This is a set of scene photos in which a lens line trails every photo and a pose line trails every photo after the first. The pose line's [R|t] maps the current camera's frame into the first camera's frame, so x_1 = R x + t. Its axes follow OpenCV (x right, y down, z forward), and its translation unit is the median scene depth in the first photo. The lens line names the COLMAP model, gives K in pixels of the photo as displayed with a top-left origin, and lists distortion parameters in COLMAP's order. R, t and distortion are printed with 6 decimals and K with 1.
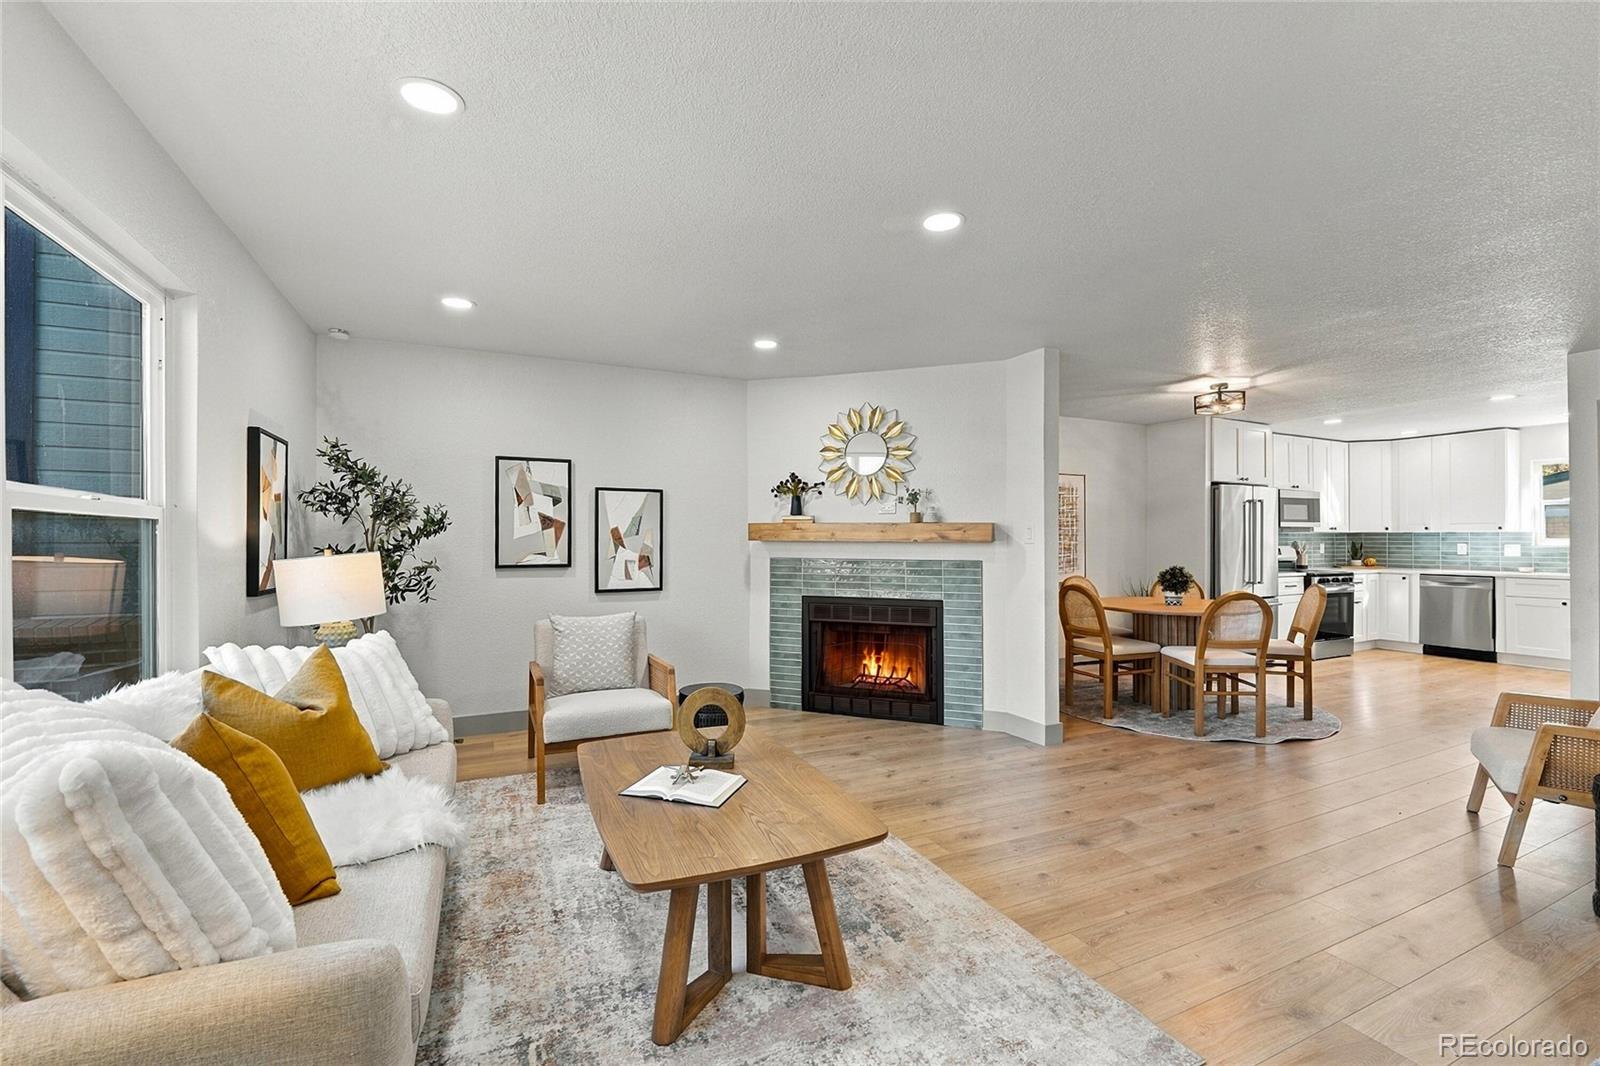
lens RADIAL K [[669.1, 0, 791.9], [0, 669.1, 535.2], [0, 0, 1]] dist [0.000619, -0.006957]
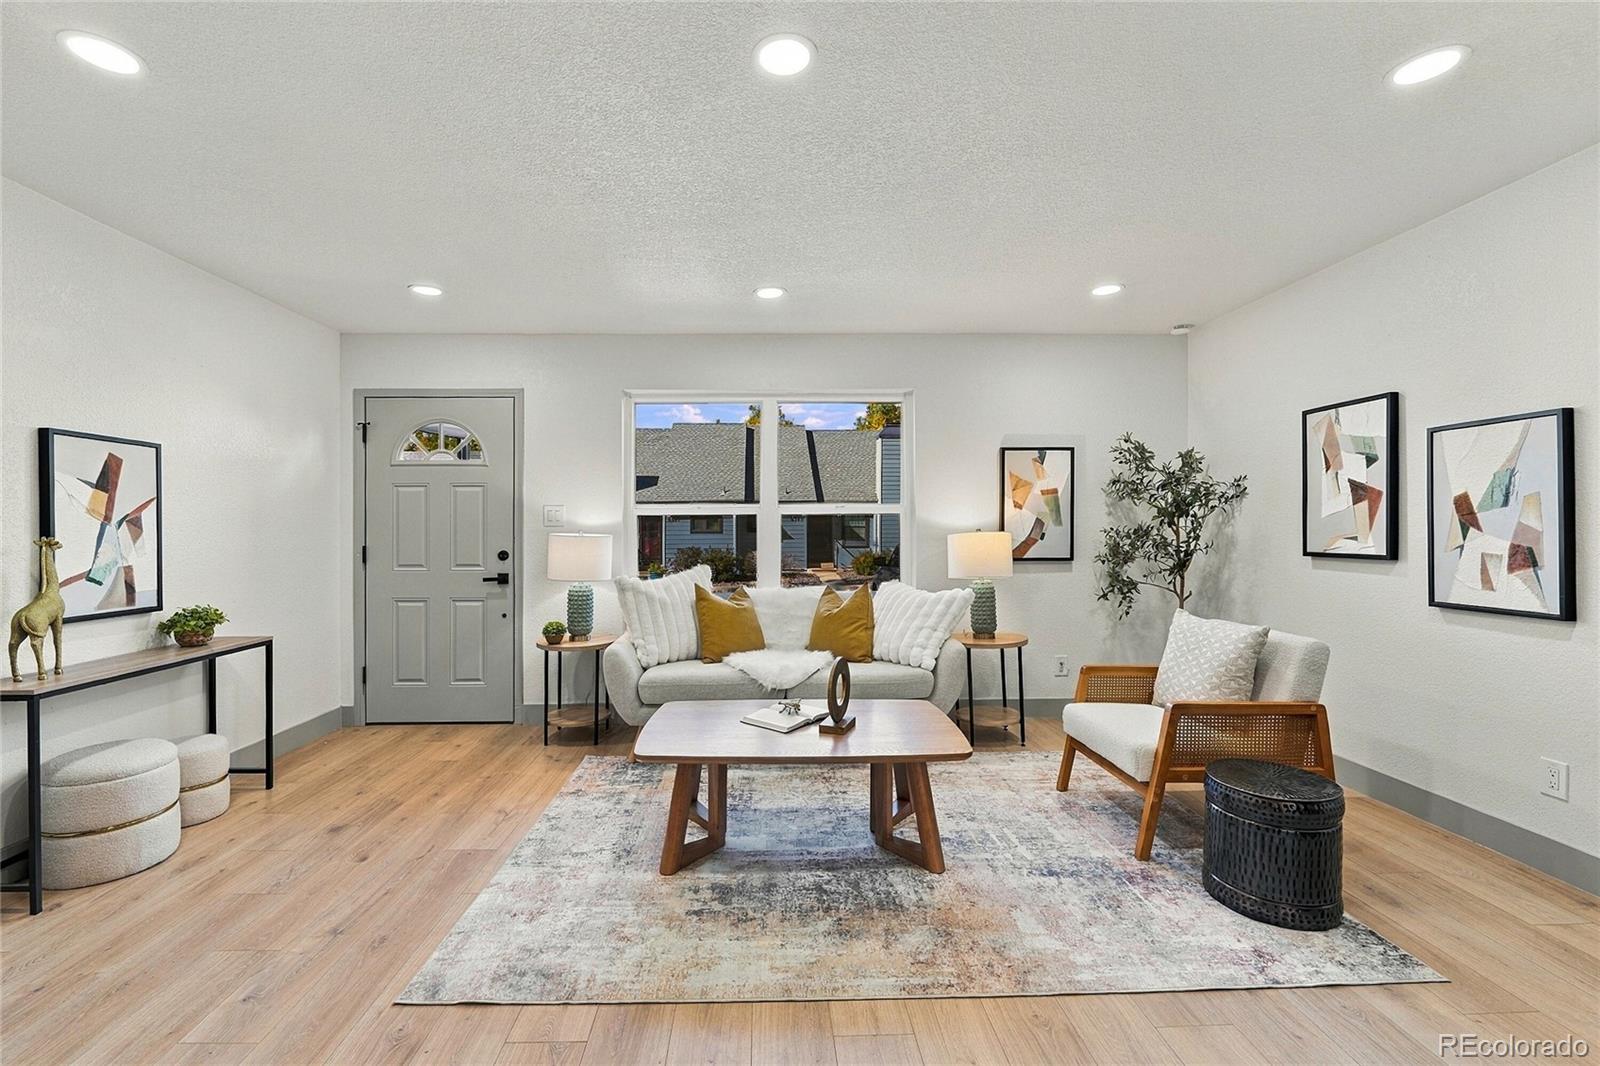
lens RADIAL K [[659.6, 0, 781.7], [0, 659.6, 528.7], [0, 0, 1]] dist [-0.008863, -0.000612]
pose [[-0.394767, 0.004213, -0.918772, 0.453729], [0.018671, 0.999820, -0.003438, 0.008564], [0.918592, -0.018512, -0.394774, 0.677461]]
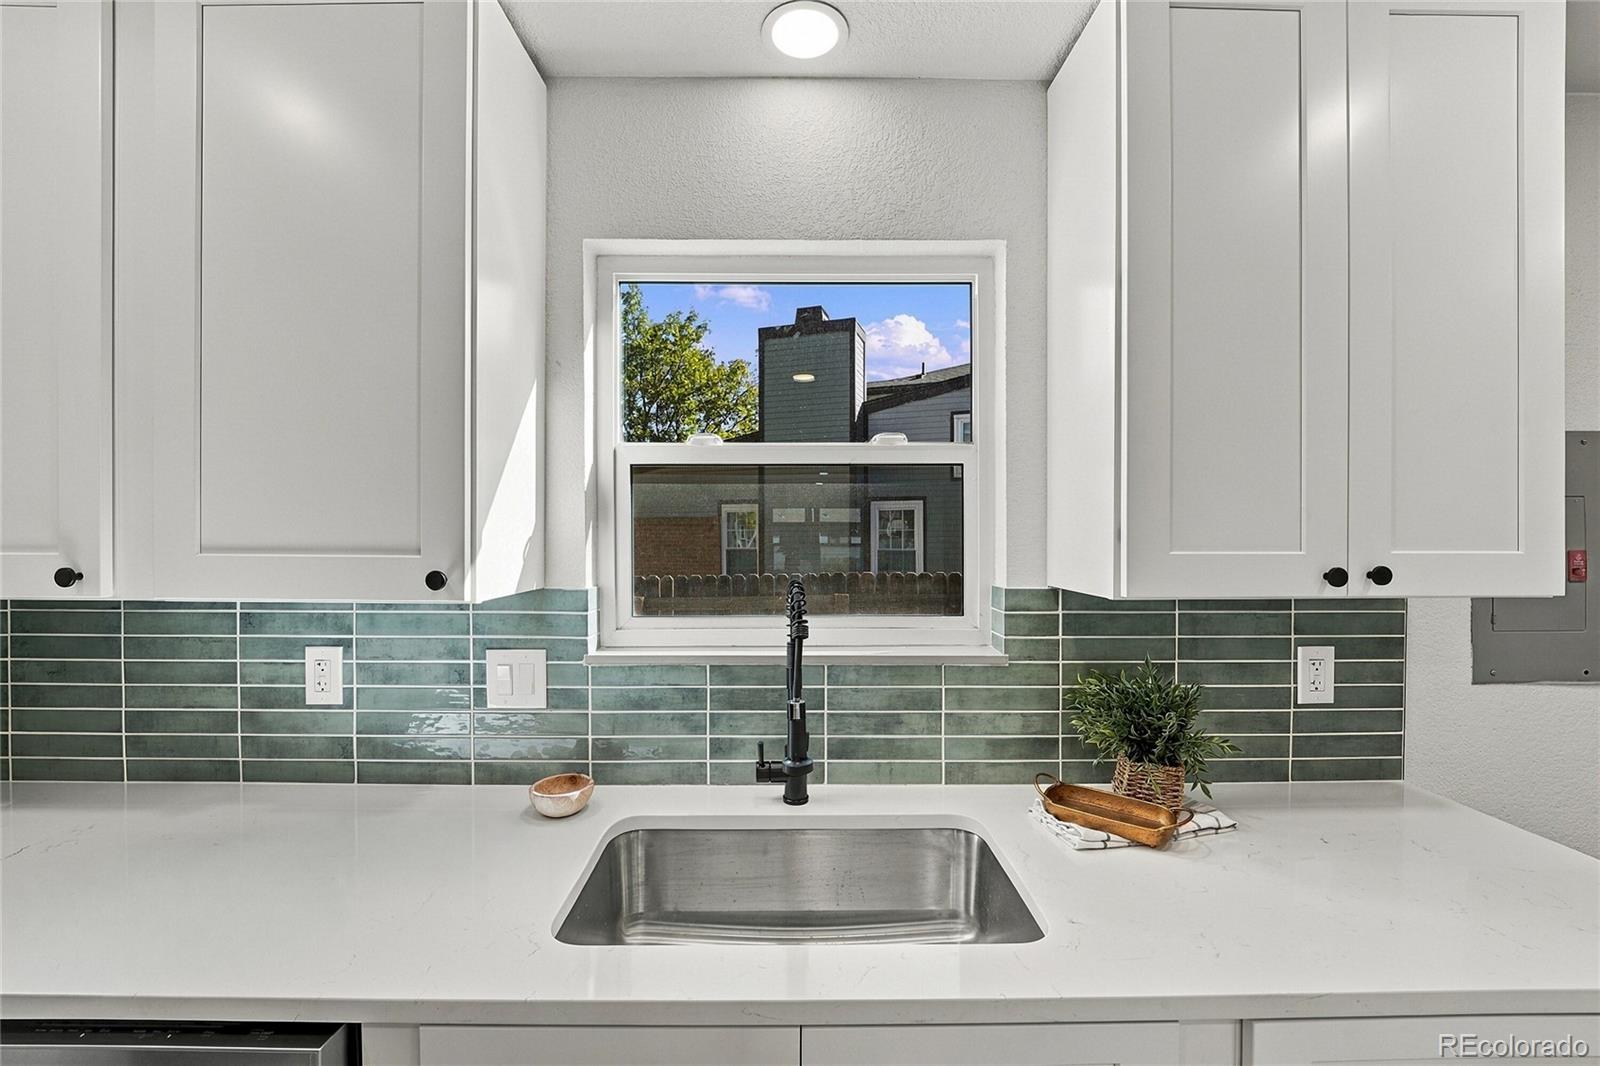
lens RADIAL K [[661.6, 0, 799.6], [0, 661.6, 545.3], [0, 0, 1]] dist [-0.010065, -0.000769]
pose [[0.380122, -0.004016, 0.924928, 1.401339], [-0.007124, 0.999948, 0.007269, -0.030218], [-0.924909, -0.009352, 0.380074, 1.268125]]
